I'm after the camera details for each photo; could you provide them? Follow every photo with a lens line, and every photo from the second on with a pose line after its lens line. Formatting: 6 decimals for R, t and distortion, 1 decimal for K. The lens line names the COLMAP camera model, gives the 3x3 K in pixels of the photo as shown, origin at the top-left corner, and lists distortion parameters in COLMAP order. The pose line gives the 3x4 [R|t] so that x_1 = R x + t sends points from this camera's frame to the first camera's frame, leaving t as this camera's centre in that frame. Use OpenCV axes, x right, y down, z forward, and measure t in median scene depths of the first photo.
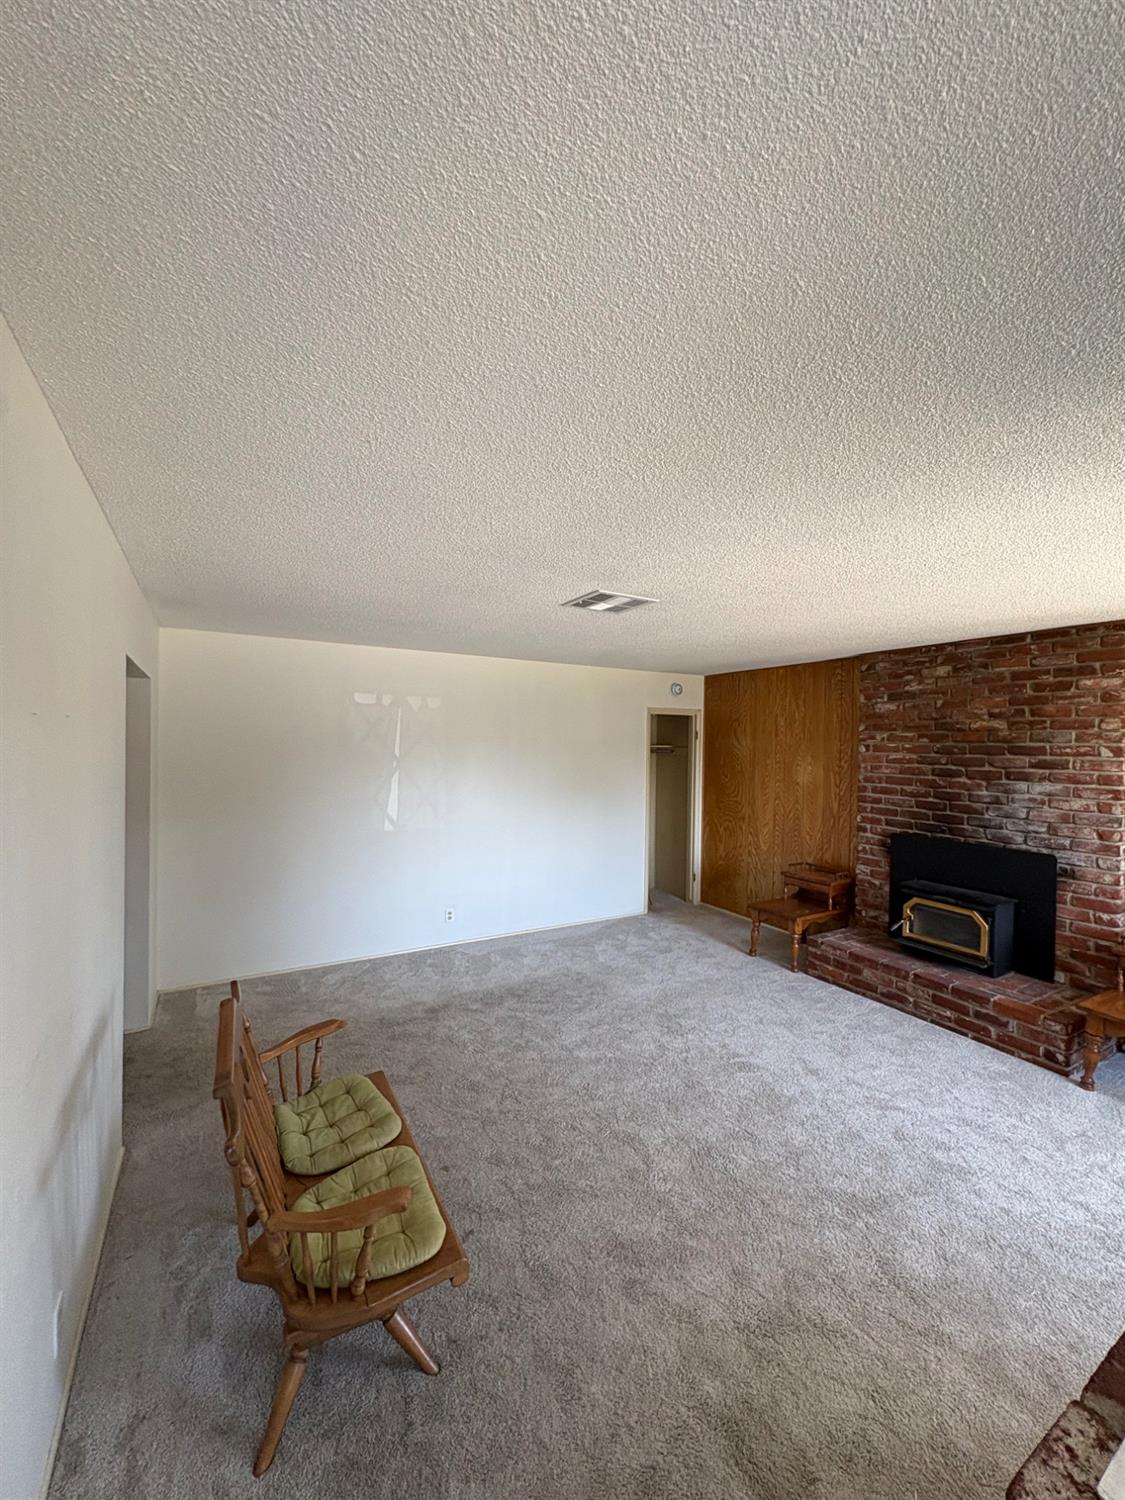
lens RADIAL K [[598.0, 0, 562.8], [0, 598.0, 748.5], [0, 0, 1]] dist [-0.000129, -0.000068]
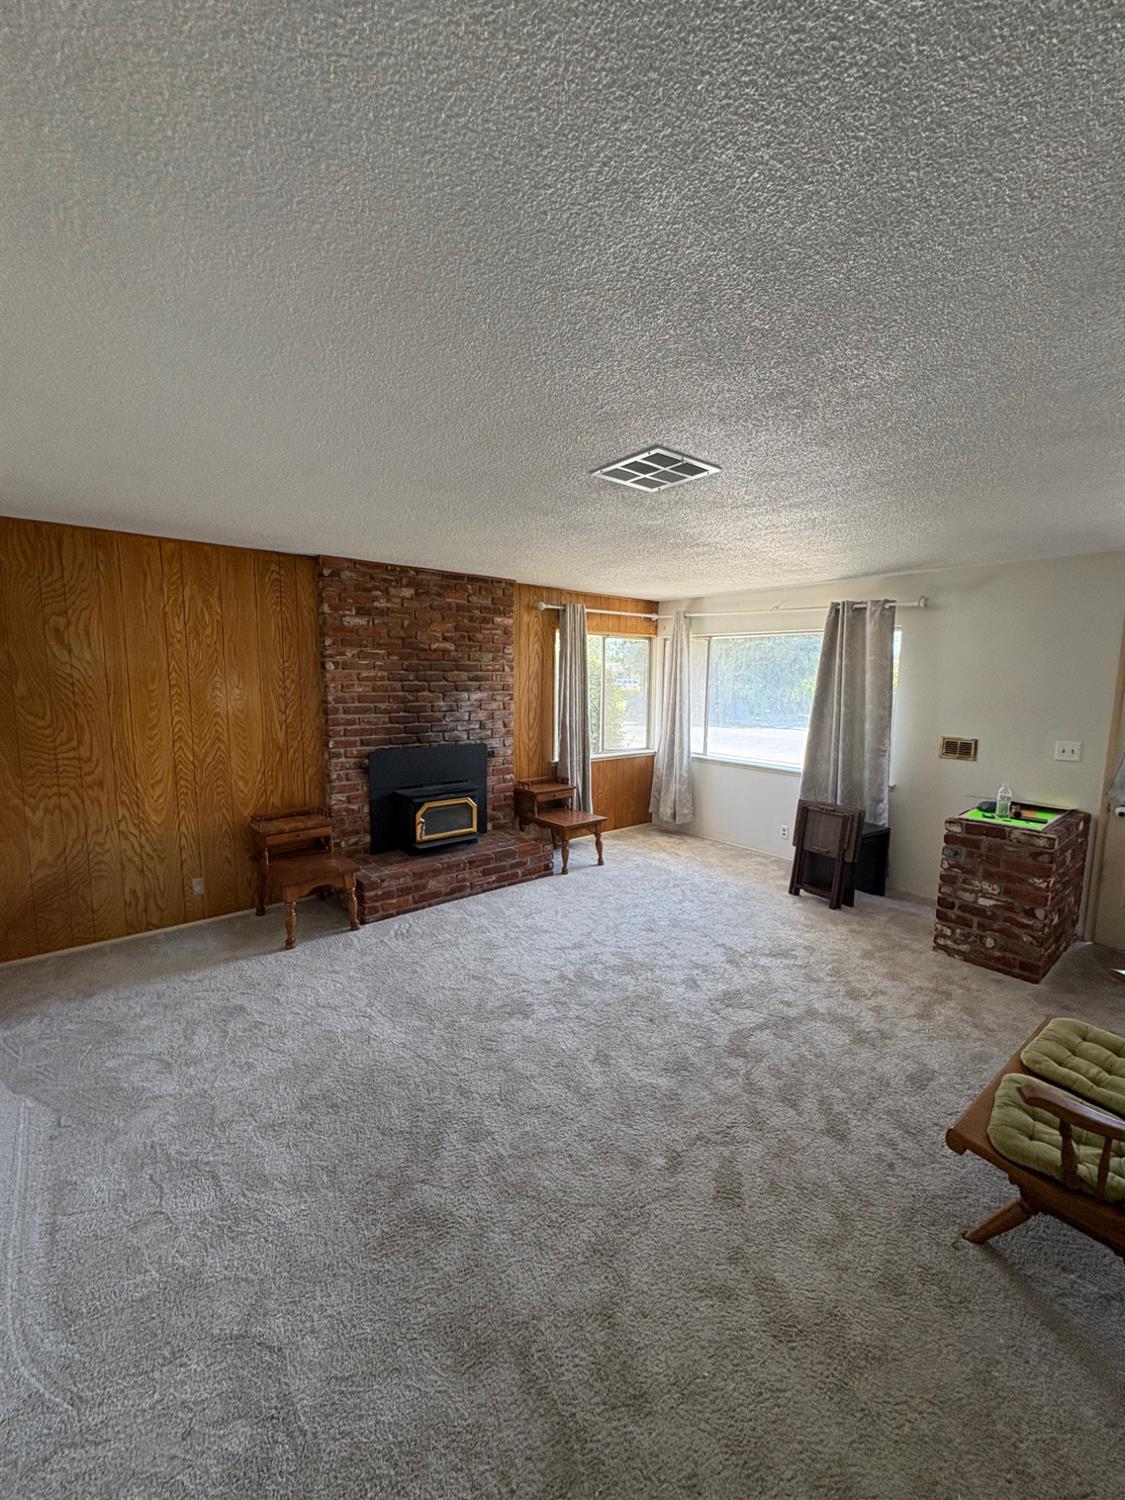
lens RADIAL K [[598.0, 0, 561.0], [0, 598.0, 751.8], [0, 0, 1]] dist [-0.000129, -0.000068]
pose [[-0.158867, -0.138895, 0.977481, -0.501830], [-0.001749, 0.990093, 0.140403, 0.001335], [-0.987298, 0.020595, -0.157536, 0.916120]]
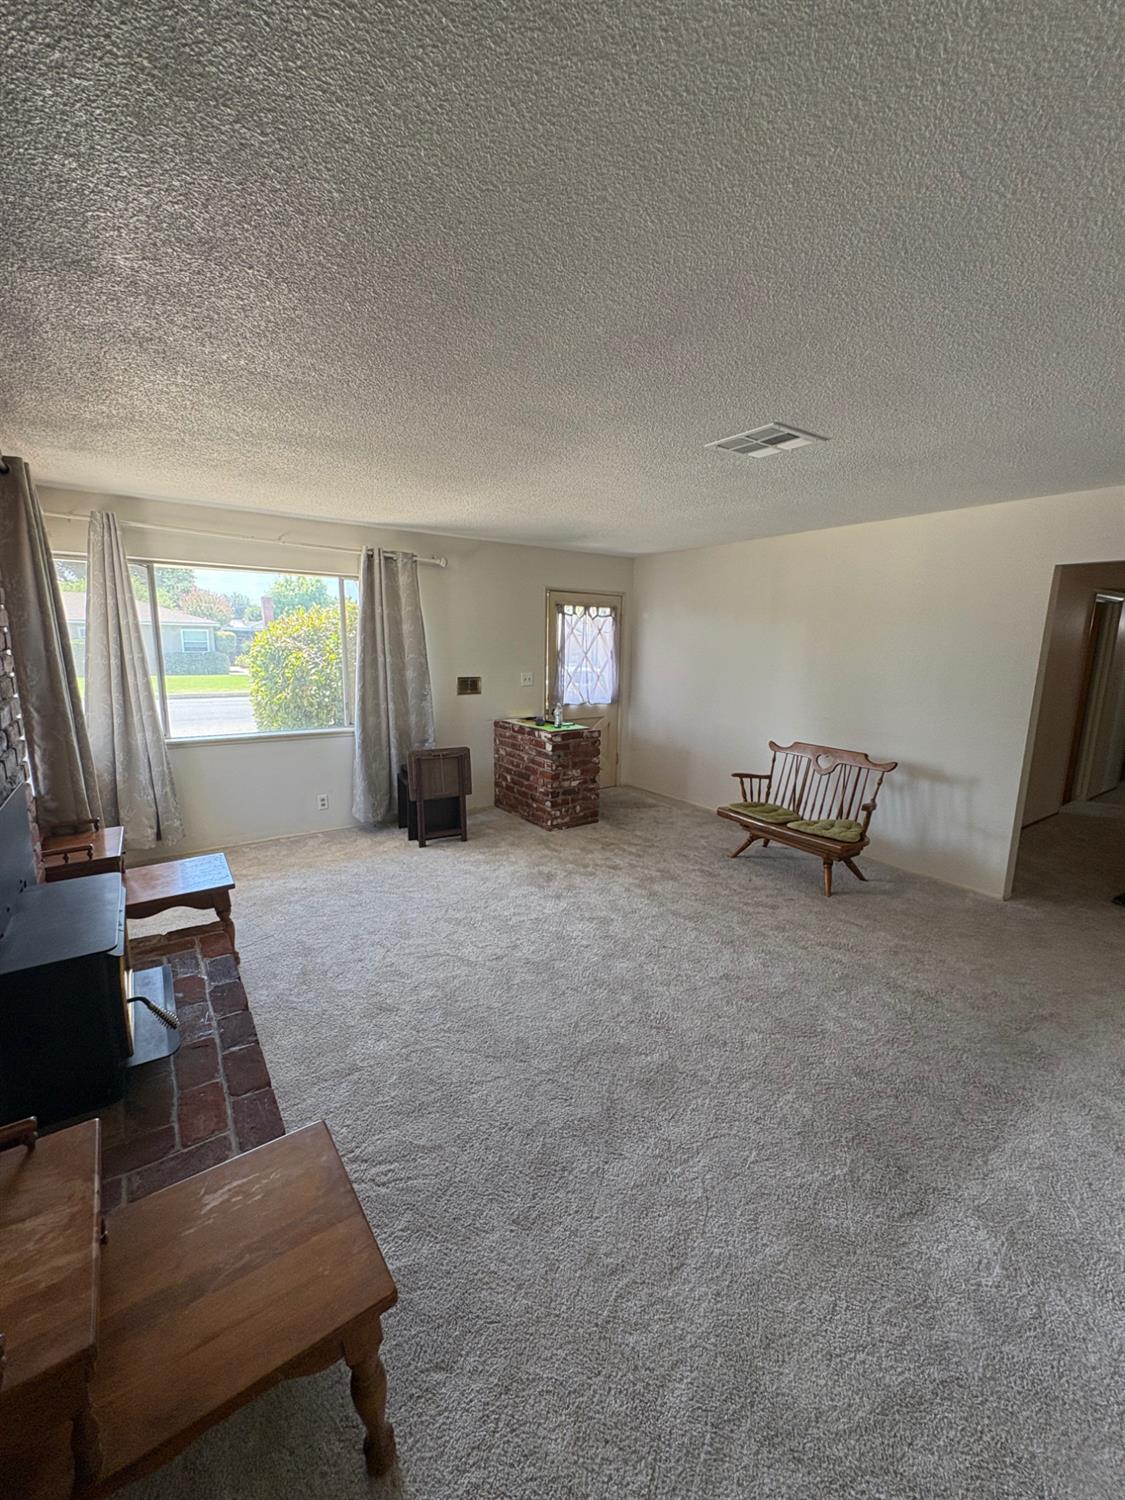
lens RADIAL K [[598.0, 0, 563.7], [0, 598.0, 748.8], [0, 0, 1]] dist [-0.000129, -0.000068]
pose [[-0.996437, -0.012385, -0.083432, 0.307795], [-0.028042, 0.981539, 0.189195, 0.023127], [0.079548, 0.190861, -0.978389, 1.387376]]
